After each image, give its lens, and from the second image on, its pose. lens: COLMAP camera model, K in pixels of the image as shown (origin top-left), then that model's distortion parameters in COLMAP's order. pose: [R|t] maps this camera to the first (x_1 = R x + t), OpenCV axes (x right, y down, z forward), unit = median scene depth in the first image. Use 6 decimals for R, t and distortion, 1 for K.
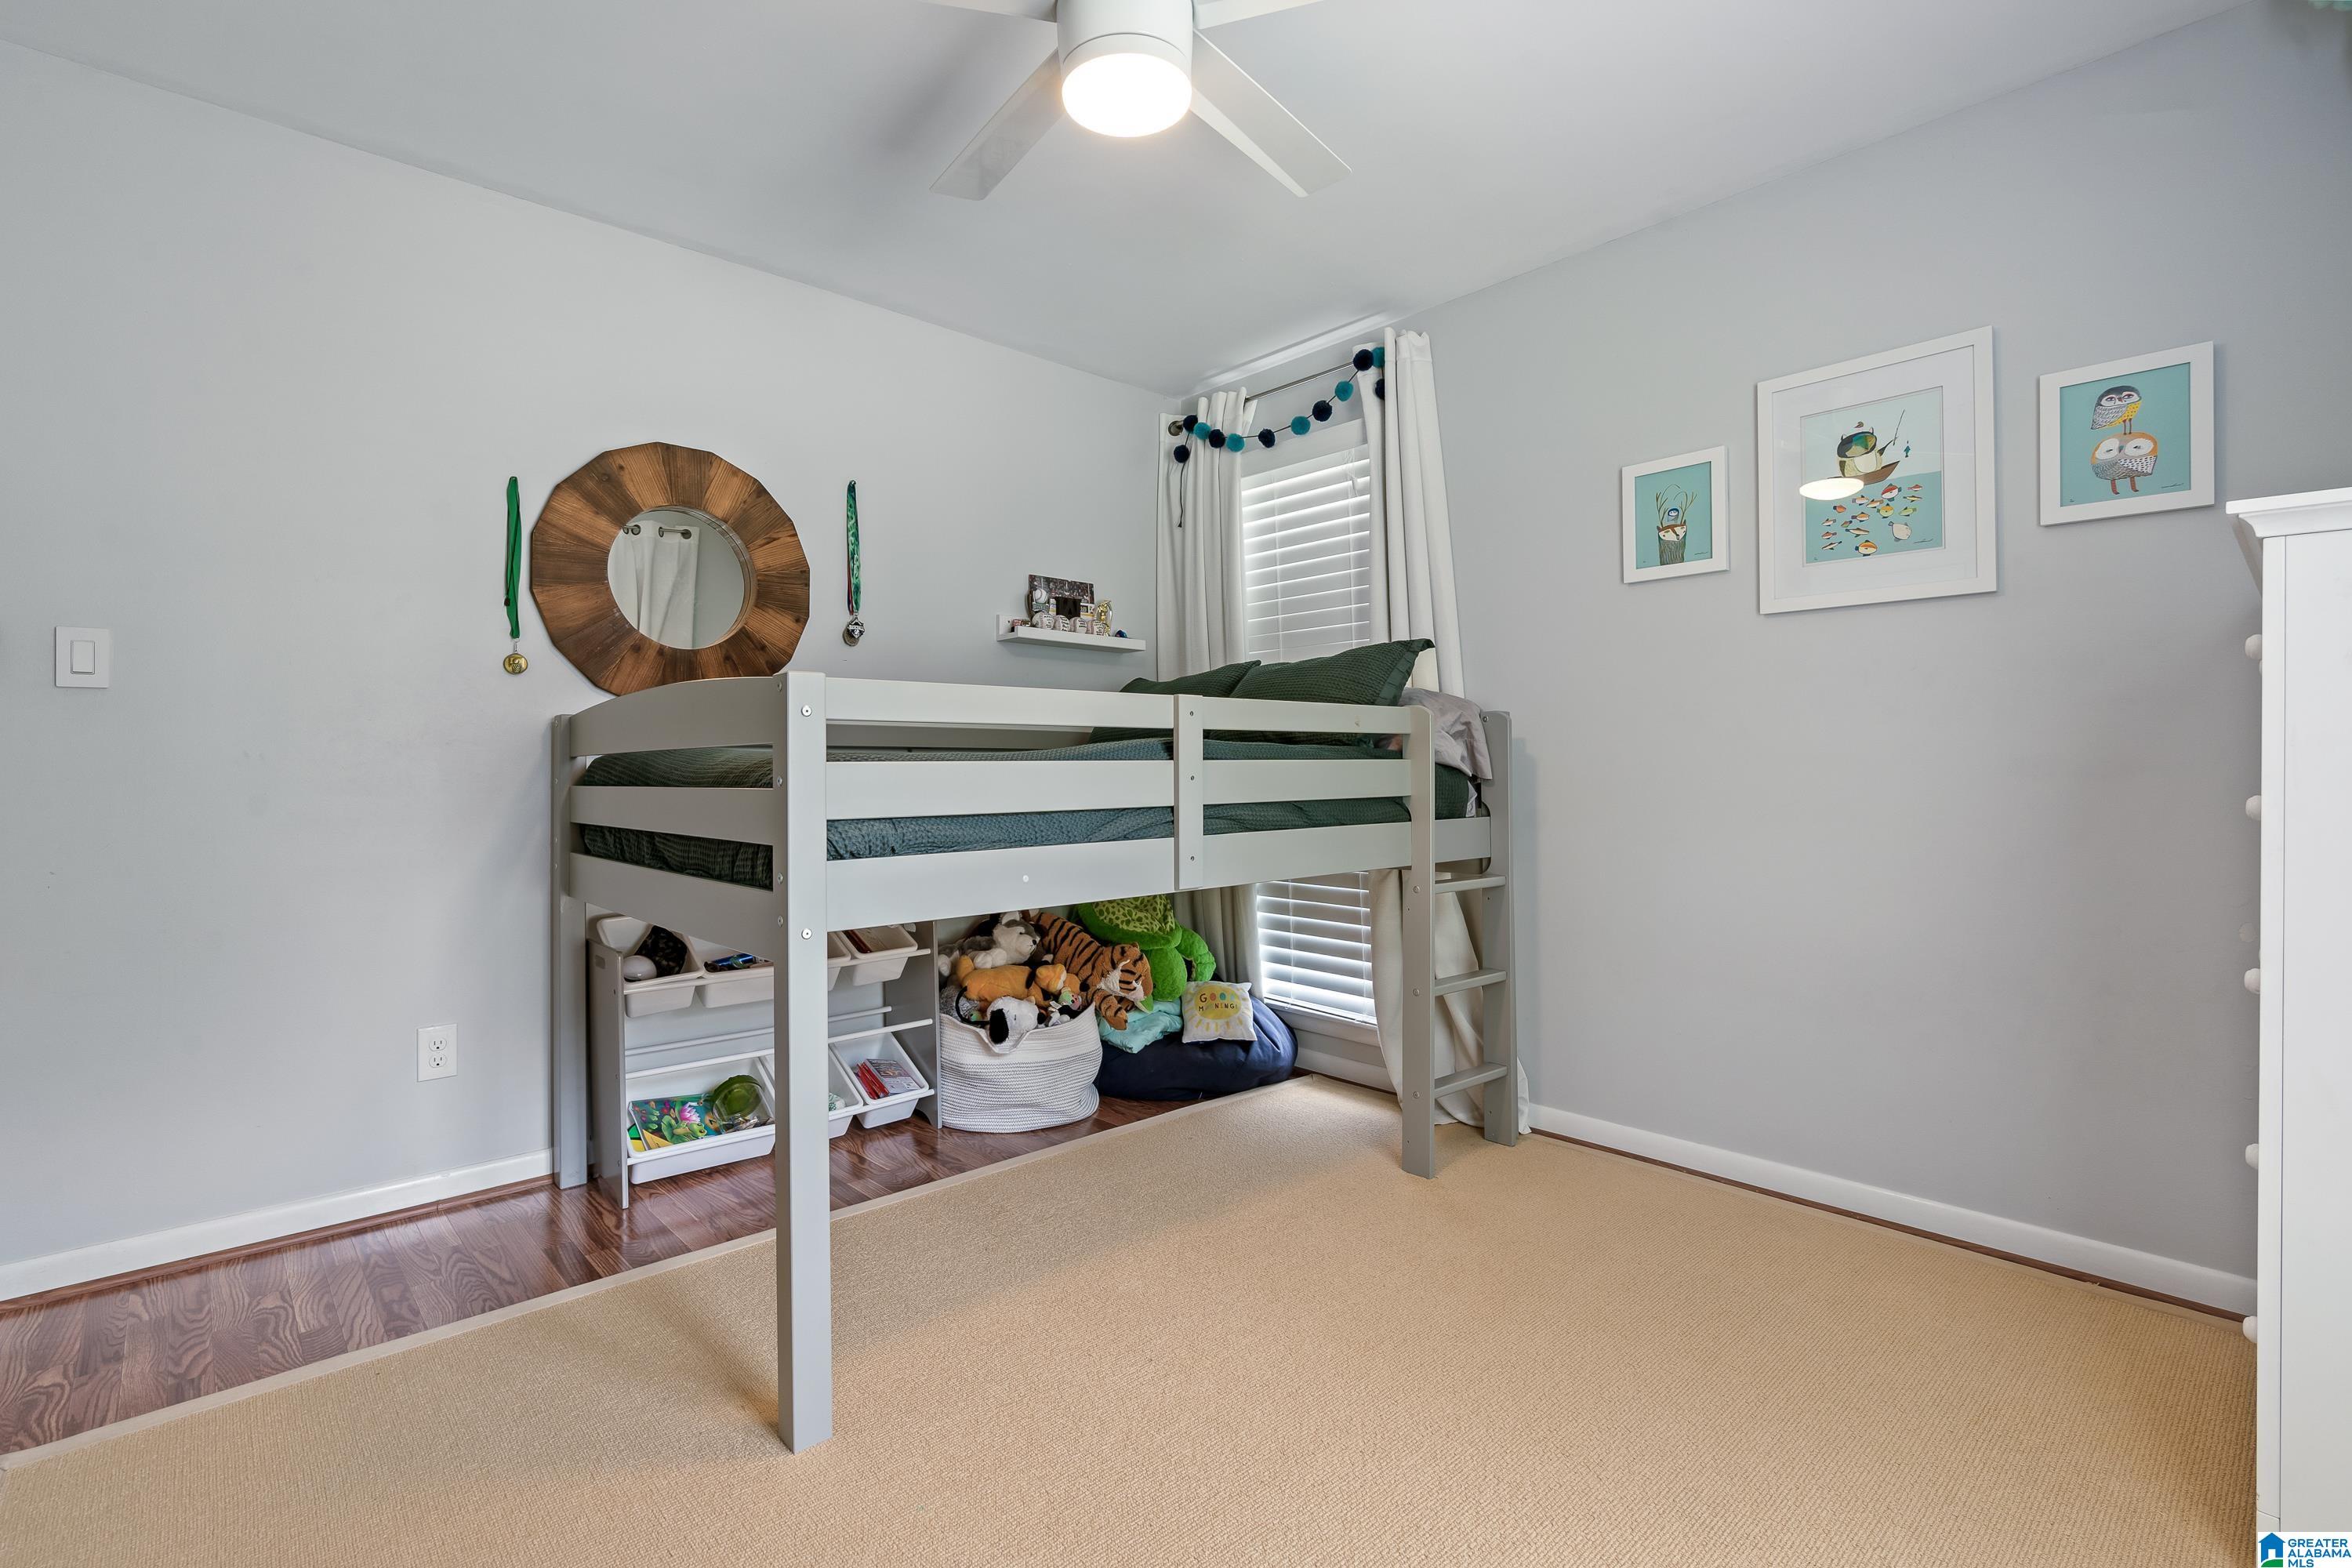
lens RADIAL K [[1072.3, 0, 1175.5], [0, 1072.3, 754.5], [0, 0, 1]] dist [-0.008105, 0.004027]
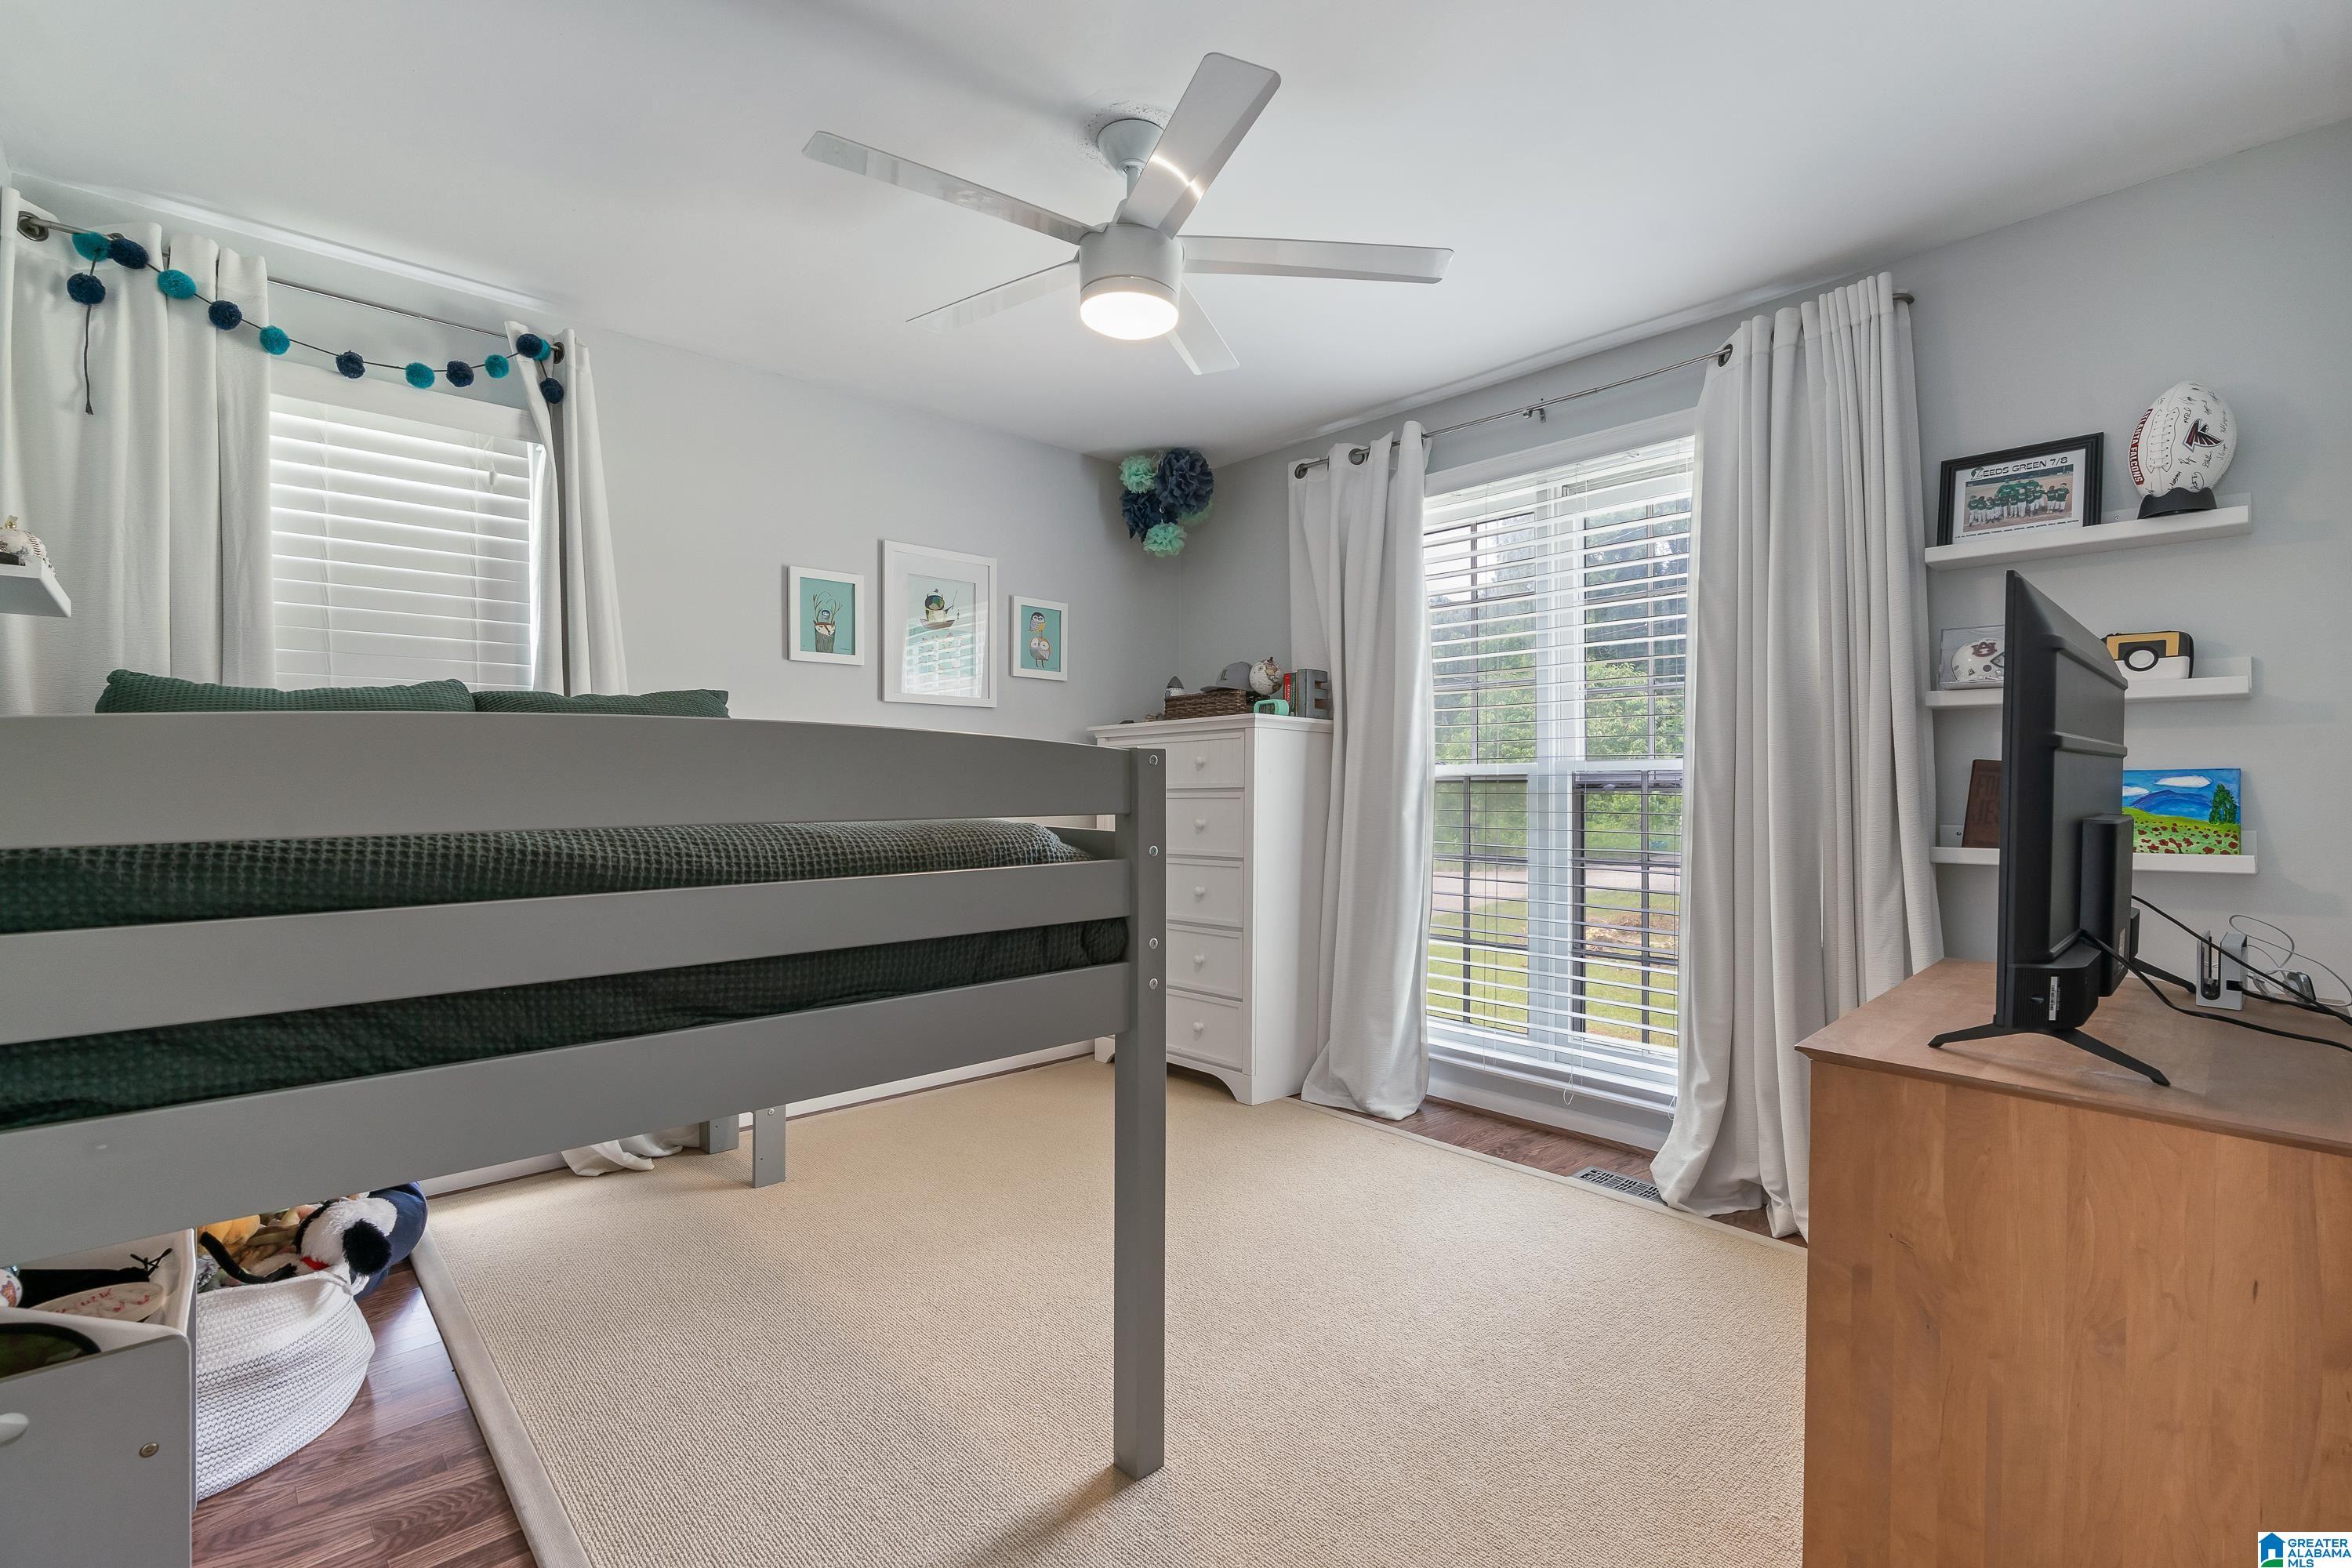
lens RADIAL K [[1066.9, 0, 1178.6], [0, 1066.9, 776.6], [0, 0, 1]] dist [-0.008073, 0.000251]
pose [[-0.004992, 0.005853, 0.999970, -0.762265], [-0.016446, 0.999847, -0.005934, -0.023431], [-0.999852, -0.016475, -0.004895, 0.519540]]
